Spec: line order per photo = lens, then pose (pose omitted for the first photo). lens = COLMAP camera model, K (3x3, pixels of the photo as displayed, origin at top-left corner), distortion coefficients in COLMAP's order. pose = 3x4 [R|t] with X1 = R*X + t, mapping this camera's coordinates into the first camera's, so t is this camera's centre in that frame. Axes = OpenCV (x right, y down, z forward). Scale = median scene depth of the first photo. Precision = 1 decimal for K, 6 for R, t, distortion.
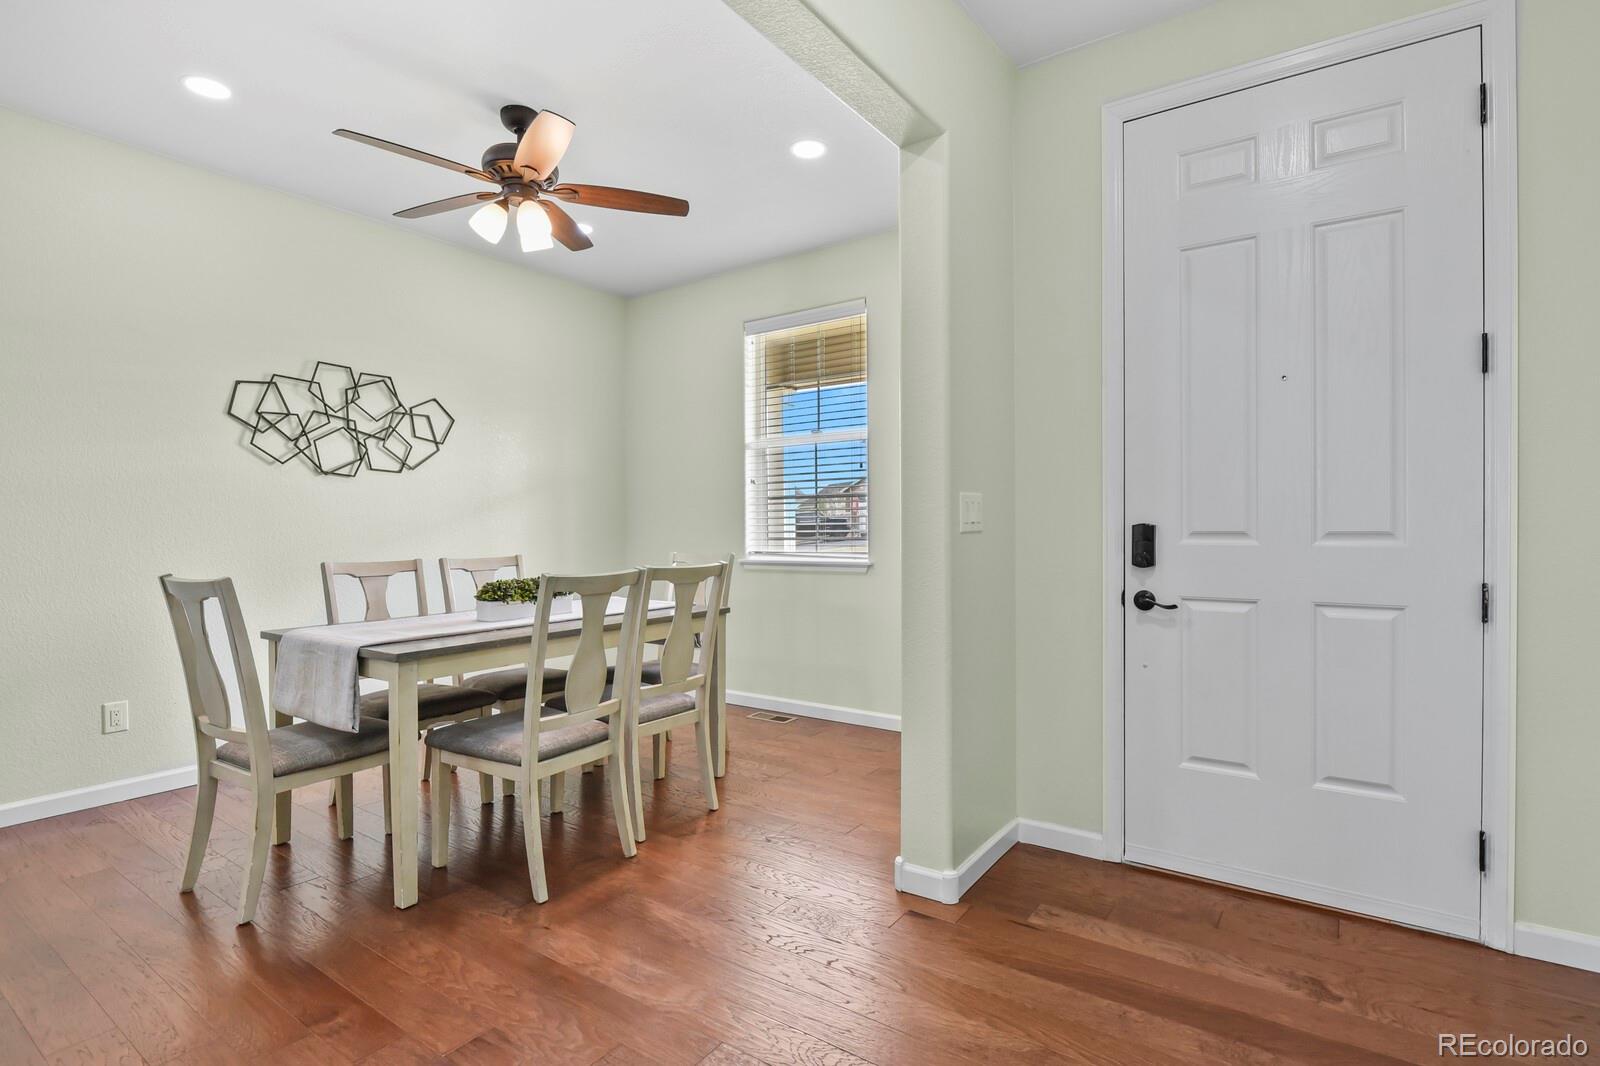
lens RADIAL K [[777.4, 0, 808.0], [0, 777.4, 530.3], [0, 0, 1]] dist [-0.005787, -0.004999]
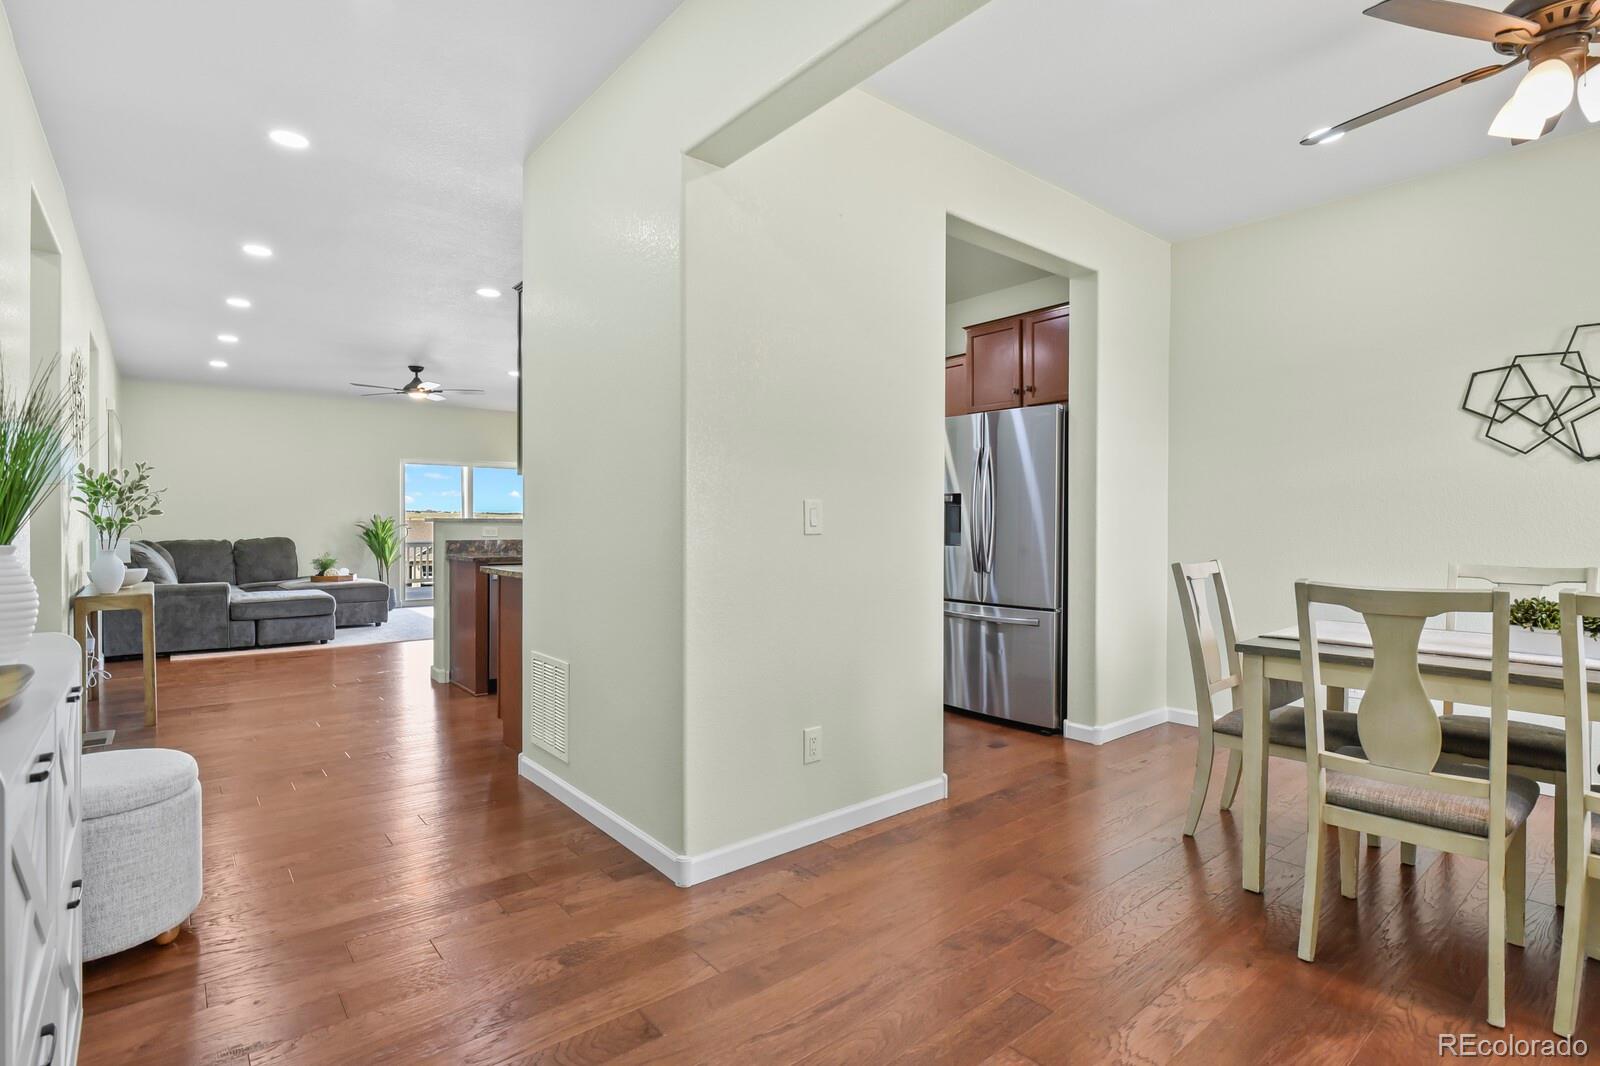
lens RADIAL K [[777.4, 0, 807.7], [0, 777.4, 527.6], [0, 0, 1]] dist [-0.005787, -0.004999]
pose [[-0.261488, 0.011963, -0.965133, 0.408472], [-0.005626, 0.999887, 0.013918, -0.008563], [0.965190, 0.009069, -0.261391, 0.444926]]
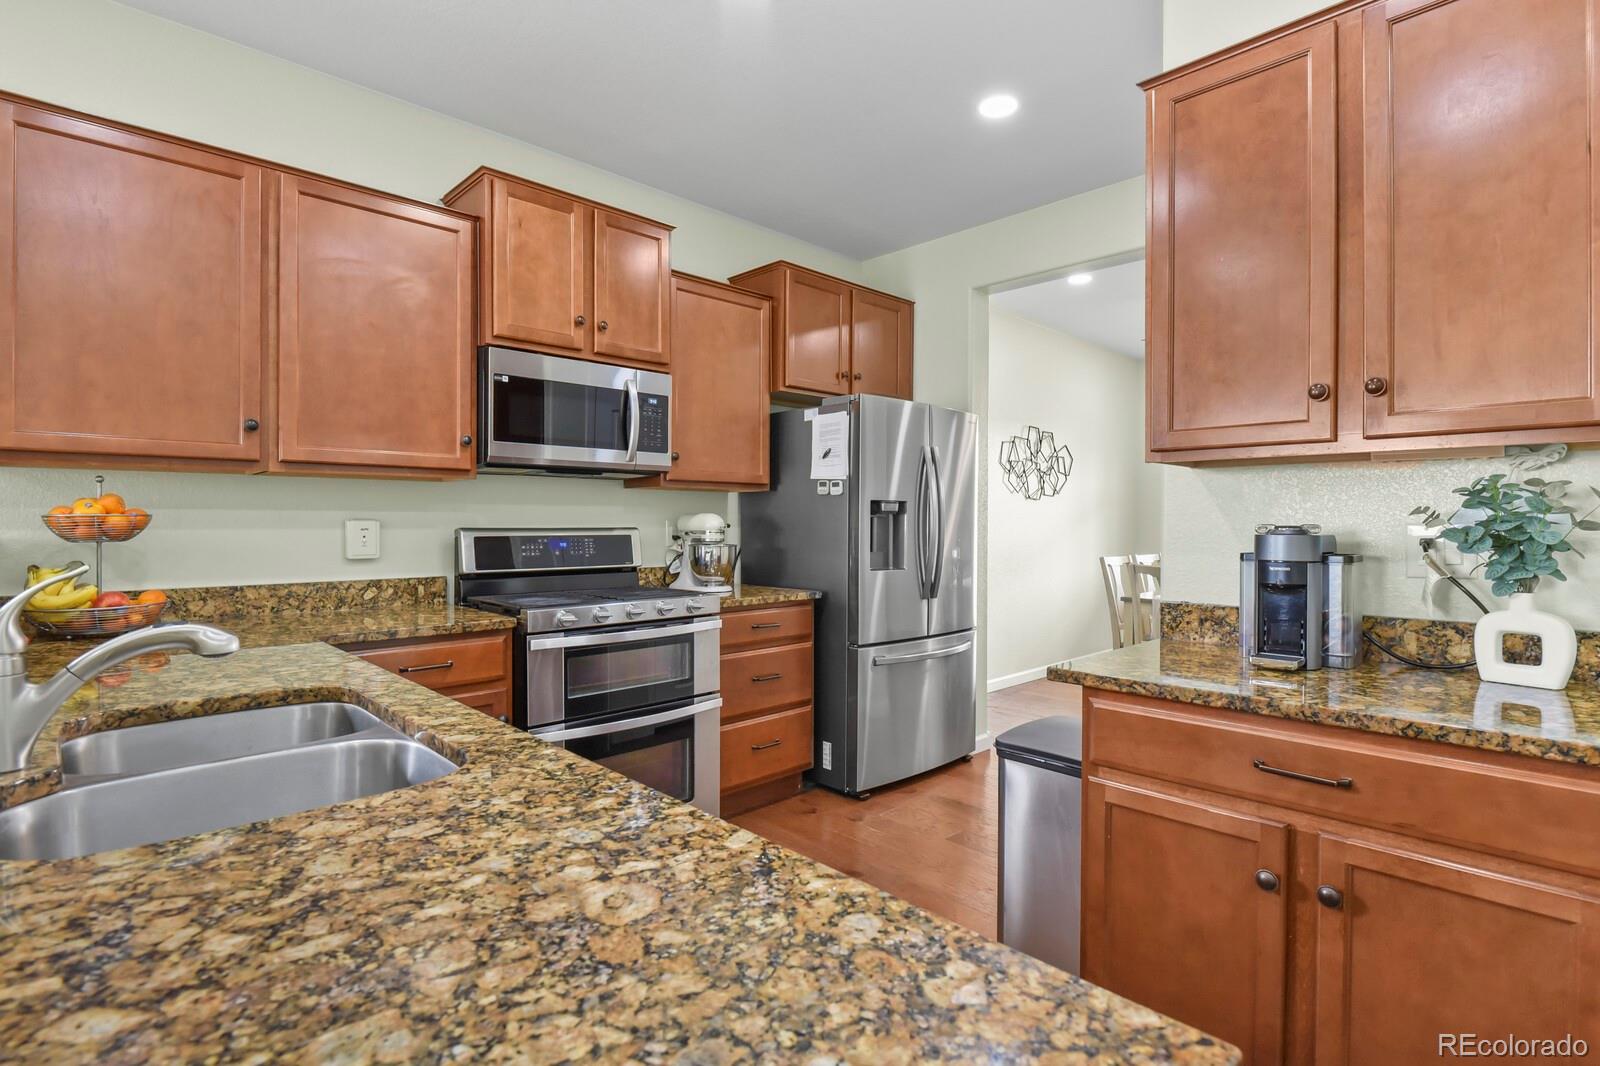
lens RADIAL K [[777.4, 0, 806.5], [0, 777.4, 529.7], [0, 0, 1]] dist [-0.005787, -0.004999]
pose [[0.982526, 0.010738, -0.185814, -0.813138], [-0.009907, 0.999936, 0.005400, -0.016287], [0.185861, -0.003465, 0.982570, -0.625171]]
